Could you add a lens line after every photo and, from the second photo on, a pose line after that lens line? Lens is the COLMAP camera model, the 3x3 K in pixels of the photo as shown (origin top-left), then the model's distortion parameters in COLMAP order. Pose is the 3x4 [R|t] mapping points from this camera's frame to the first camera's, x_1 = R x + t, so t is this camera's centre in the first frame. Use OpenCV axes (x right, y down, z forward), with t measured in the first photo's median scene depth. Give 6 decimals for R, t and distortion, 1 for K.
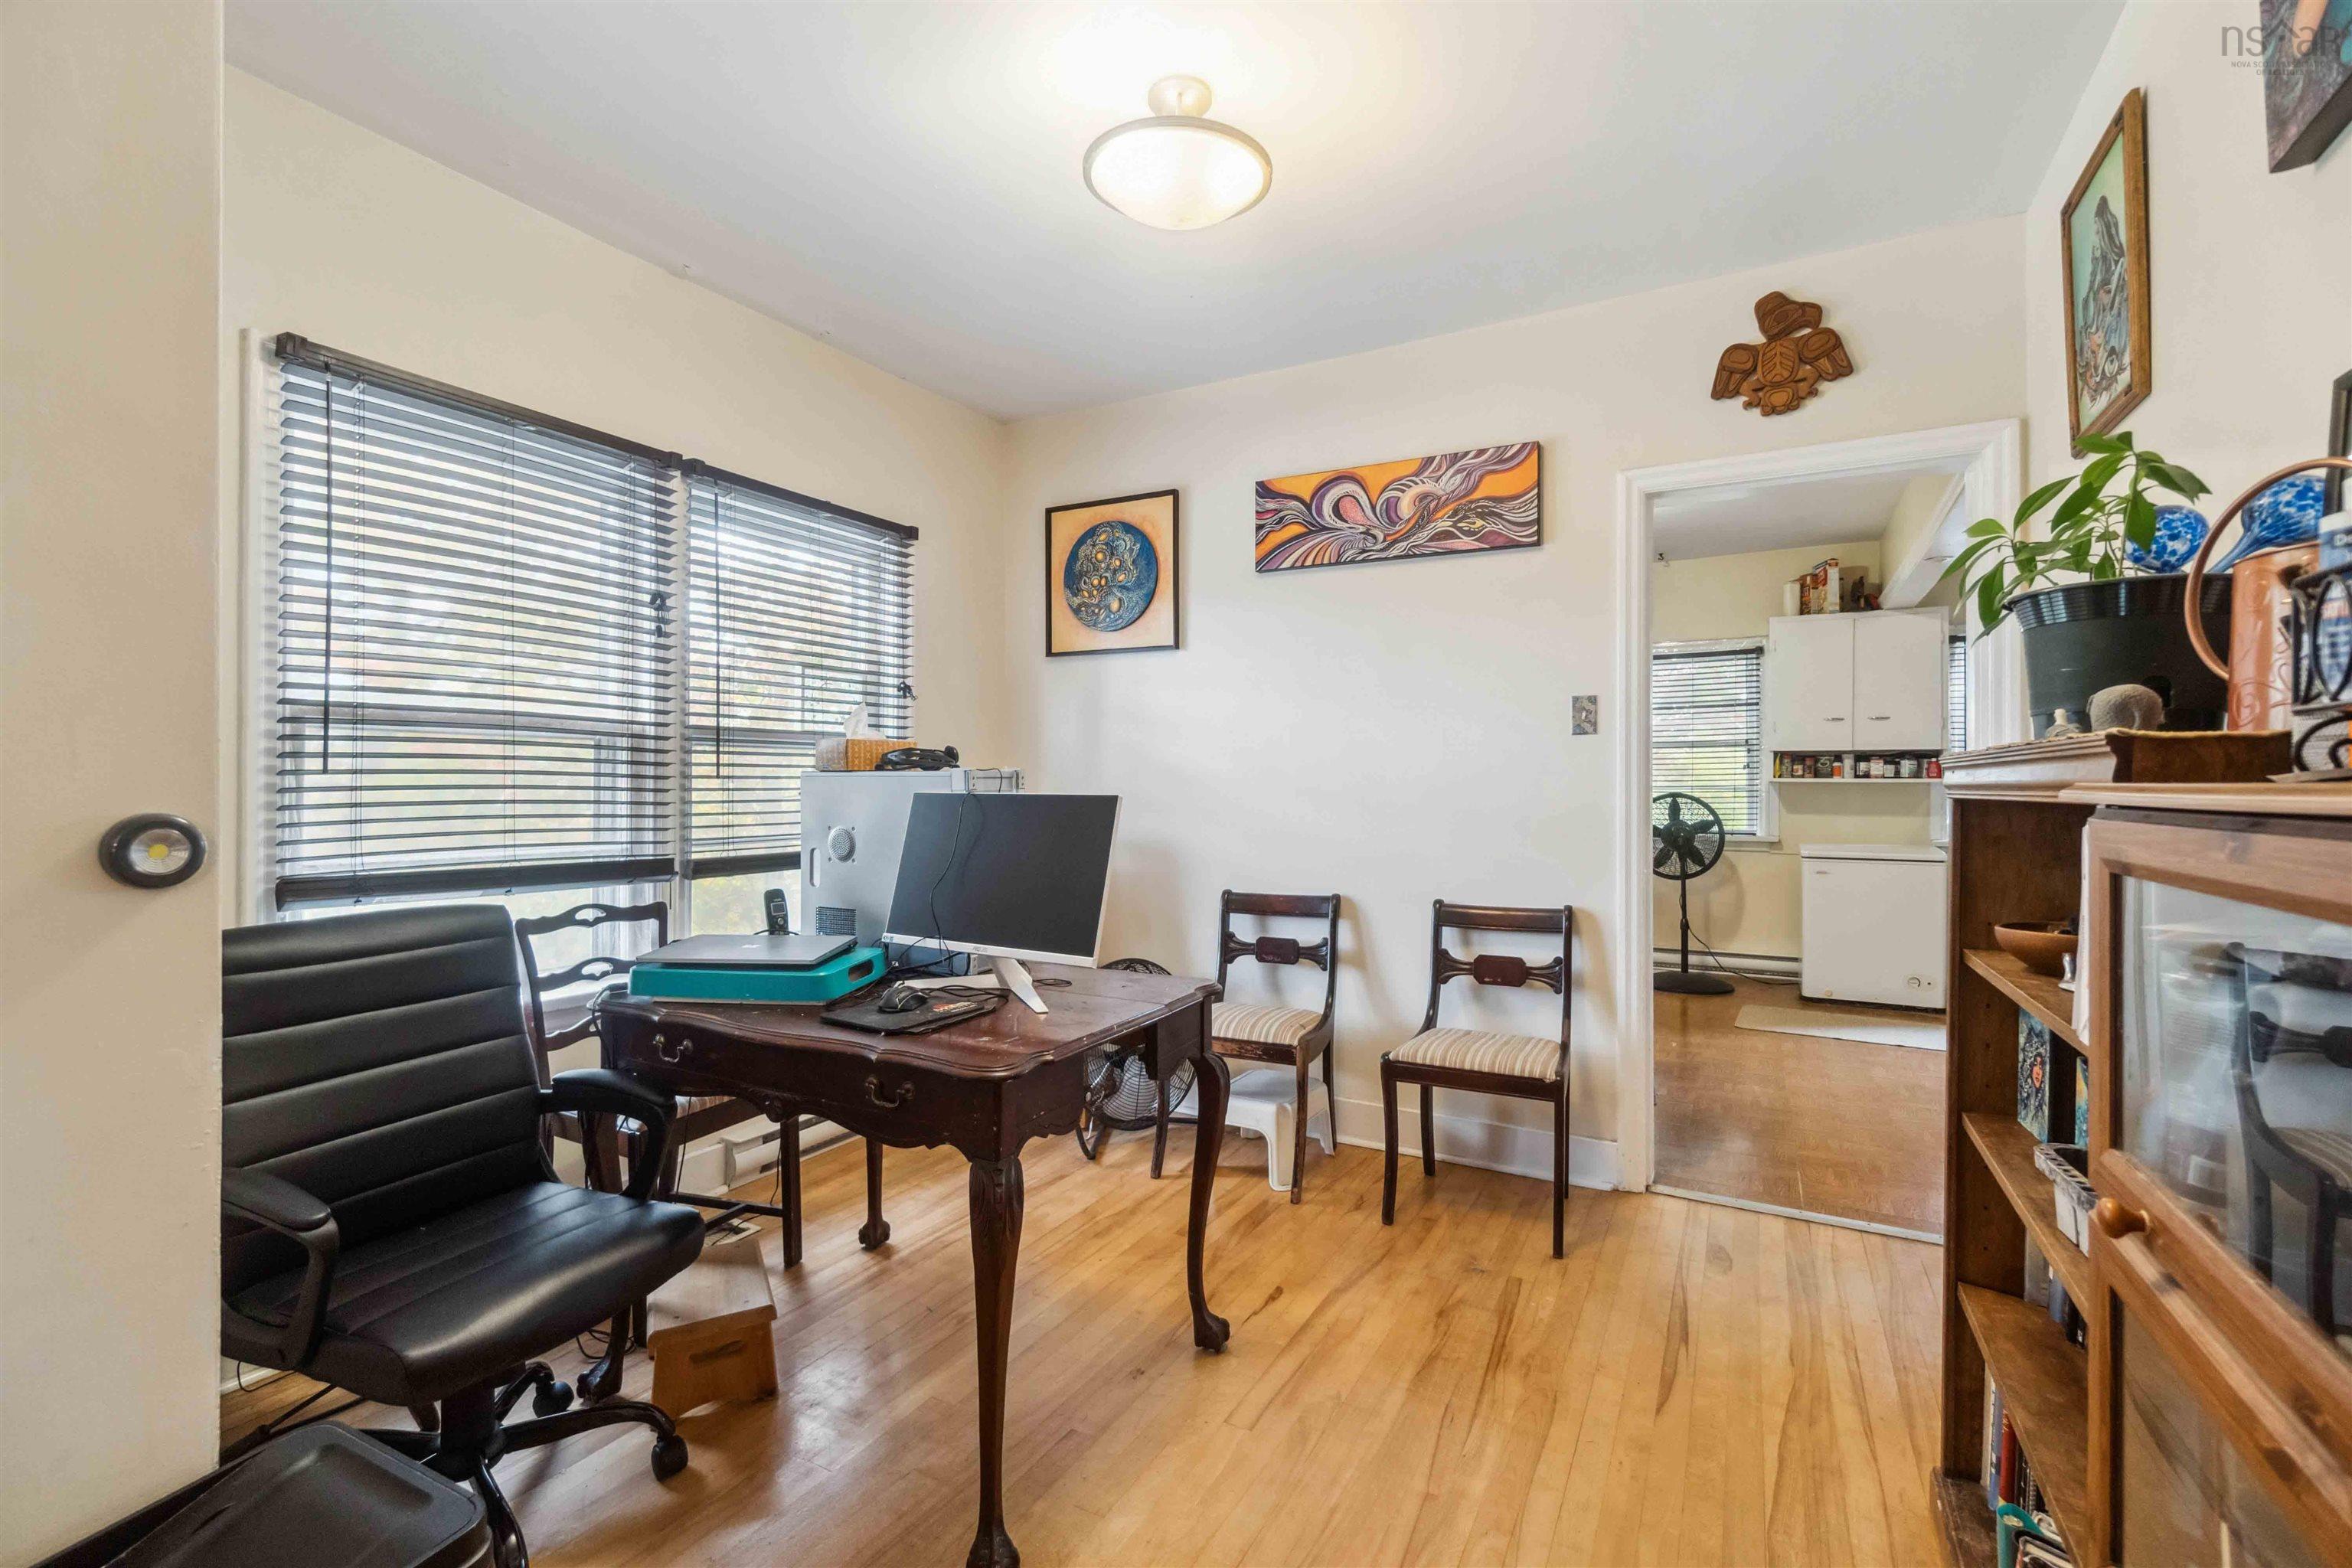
lens RADIAL K [[1021.3, 0, 1148.7], [0, 1021.3, 783.3], [0, 0, 1]] dist [-0.004206, 0.000231]
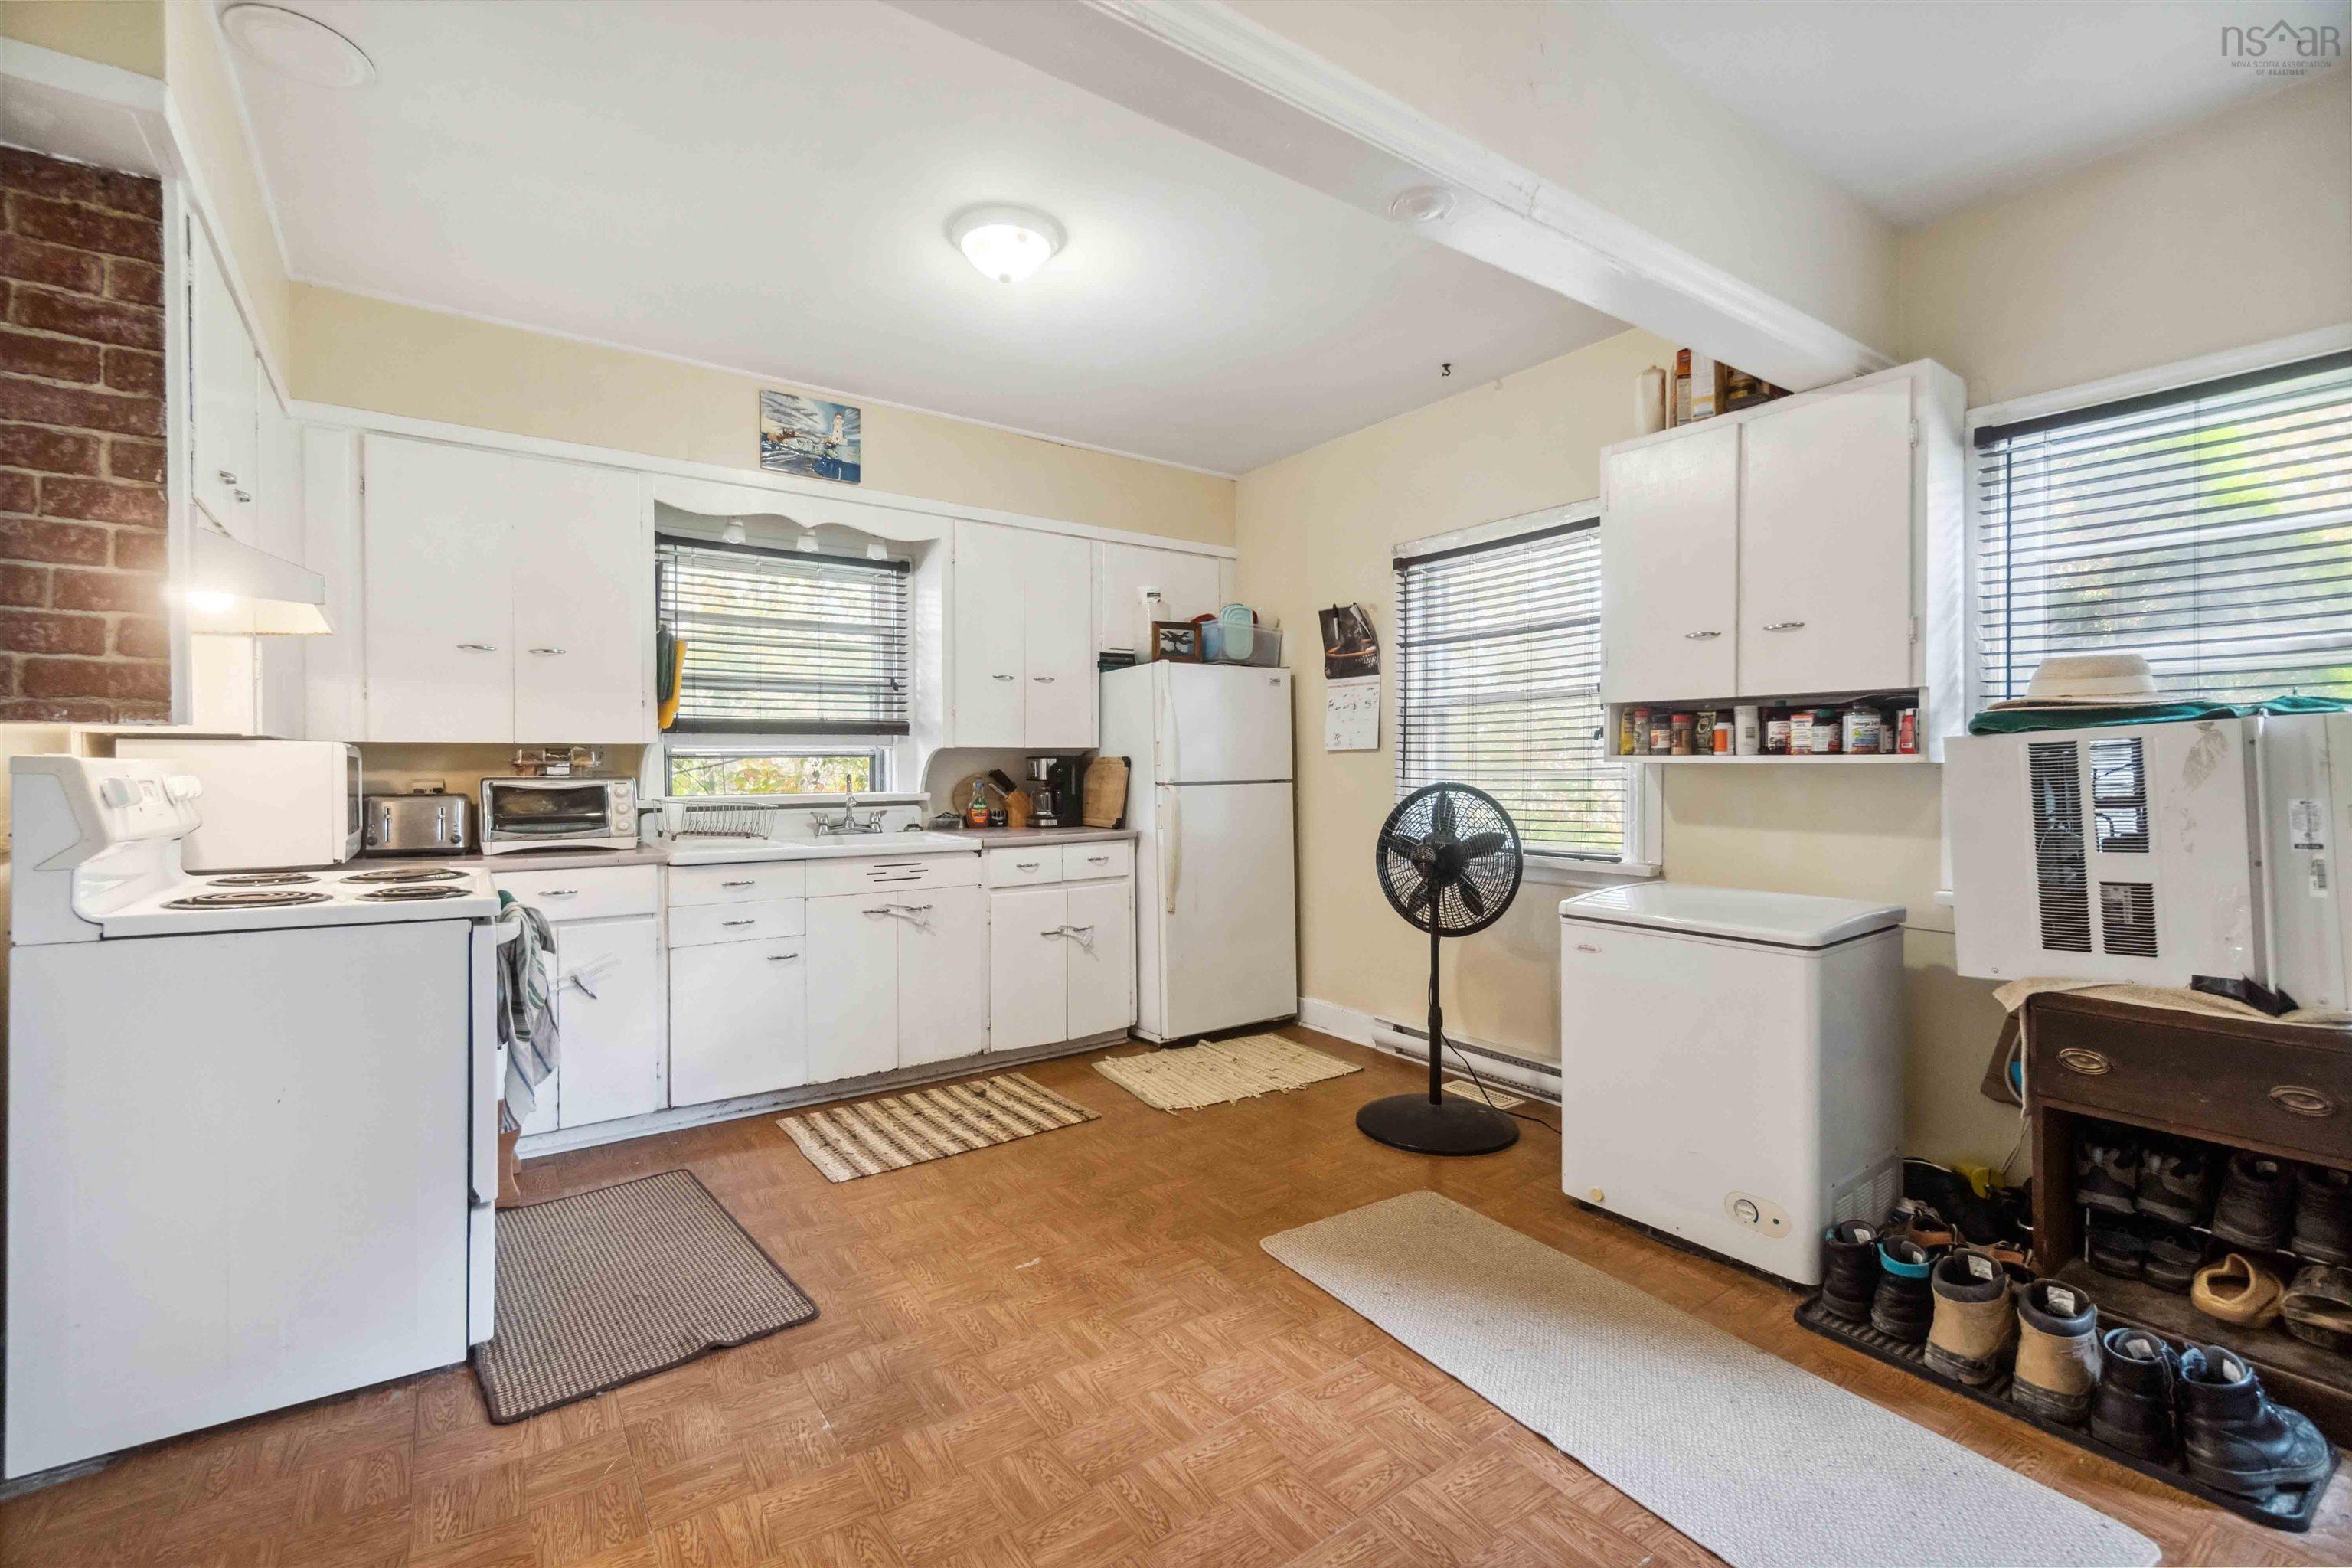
lens RADIAL K [[1021.3, 0, 1146.4], [0, 1021.3, 775.5], [0, 0, 1]] dist [-0.004206, 0.000231]
pose [[0.913388, 0.001403, -0.407088, 0.621873], [0.002850, 0.999948, 0.009841, -0.000645], [0.407080, -0.010149, 0.913336, 0.437620]]
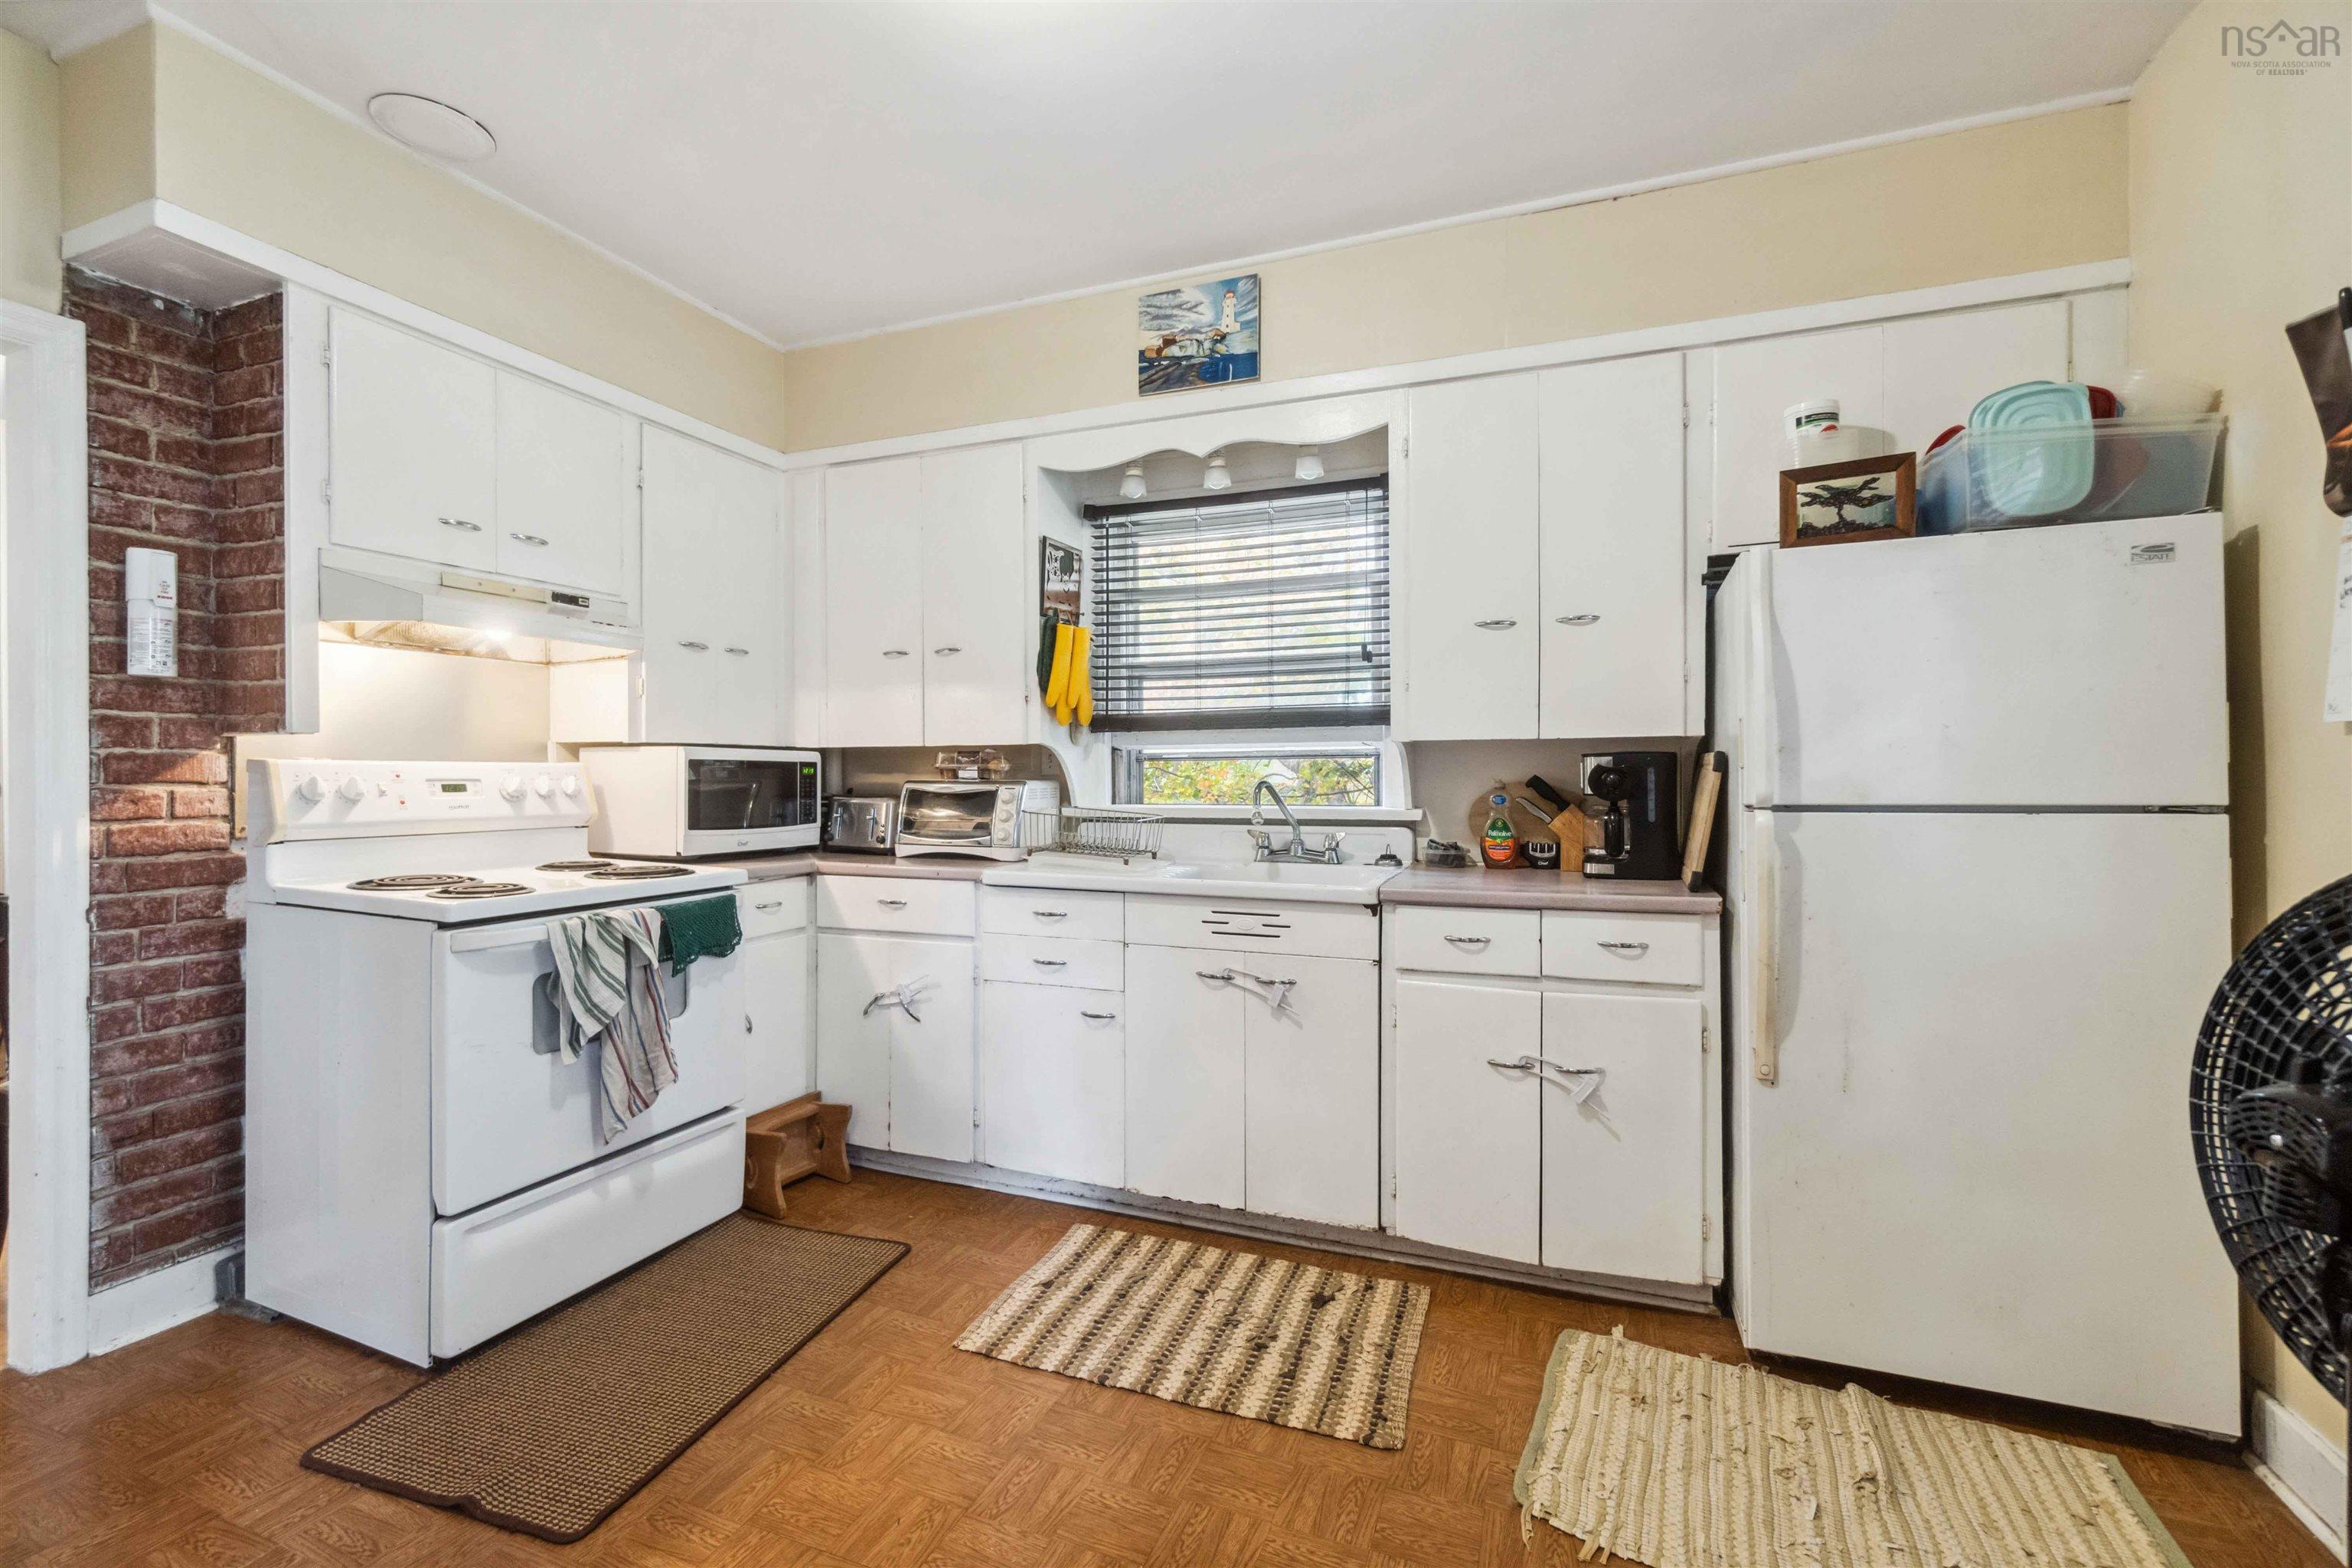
lens RADIAL K [[1021.3, 0, 1171.0], [0, 1021.3, 775.3], [0, 0, 1]] dist [-0.004206, 0.000231]
pose [[0.155324, 0.000188, -0.987864, 0.646430], [0.000129, 1.000000, 0.000211, 0.001737], [0.987864, -0.000161, 0.155324, 0.847190]]
